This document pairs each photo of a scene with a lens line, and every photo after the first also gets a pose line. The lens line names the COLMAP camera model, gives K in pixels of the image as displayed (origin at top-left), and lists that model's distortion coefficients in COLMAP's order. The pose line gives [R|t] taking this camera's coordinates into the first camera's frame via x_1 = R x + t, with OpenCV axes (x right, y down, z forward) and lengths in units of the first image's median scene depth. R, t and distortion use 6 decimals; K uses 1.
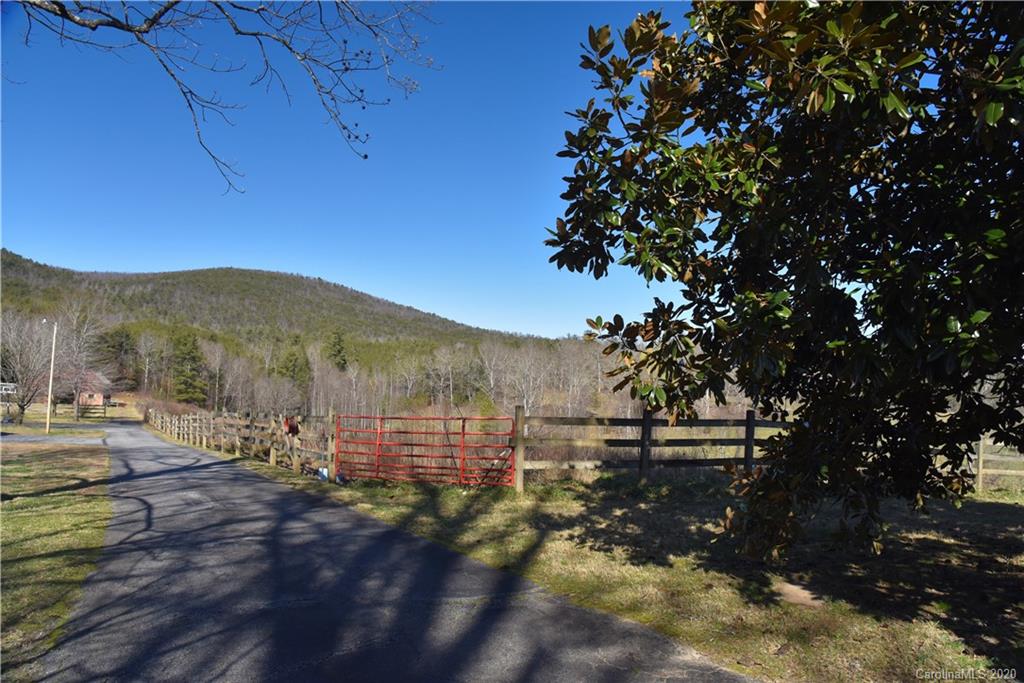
lens RADIAL K [[727.7, 0, 508.8], [0, 727.7, 339.9], [0, 0, 1]] dist [-0.060815, -0.001626]
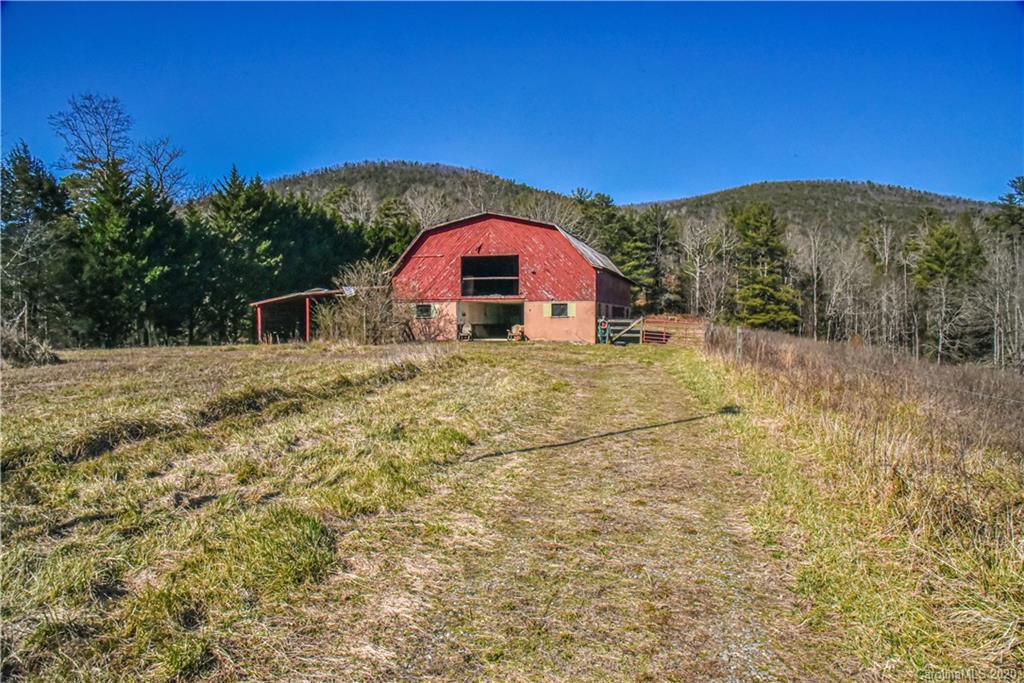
lens RADIAL K [[727.7, 0, 509.5], [0, 727.7, 340.5], [0, 0, 1]] dist [-0.060815, -0.001626]
pose [[0.761267, -0.009454, -0.648369, -0.061719], [0.074827, 0.994495, 0.073355, 0.010386], [0.644106, -0.104358, 0.757784, 0.115137]]
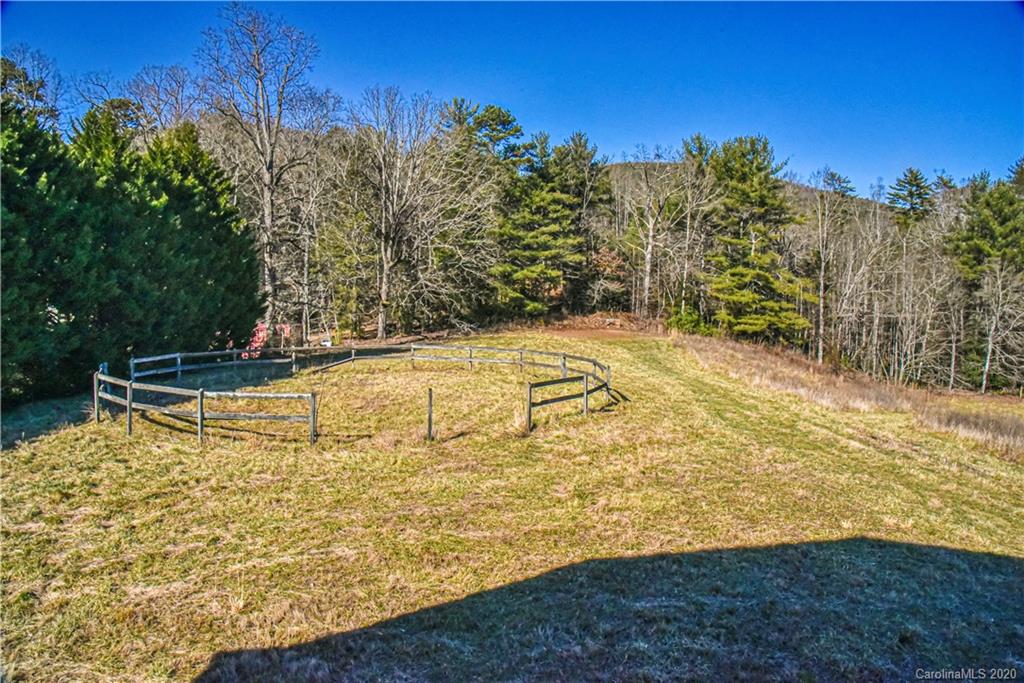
lens RADIAL K [[727.7, 0, 512.8], [0, 727.7, 340.0], [0, 0, 1]] dist [-0.060815, -0.001626]
pose [[0.871312, 0.008446, -0.490657, -0.101761], [0.055514, 0.991737, 0.115654, 0.010470], [0.487580, -0.128009, 0.863643, 0.169618]]
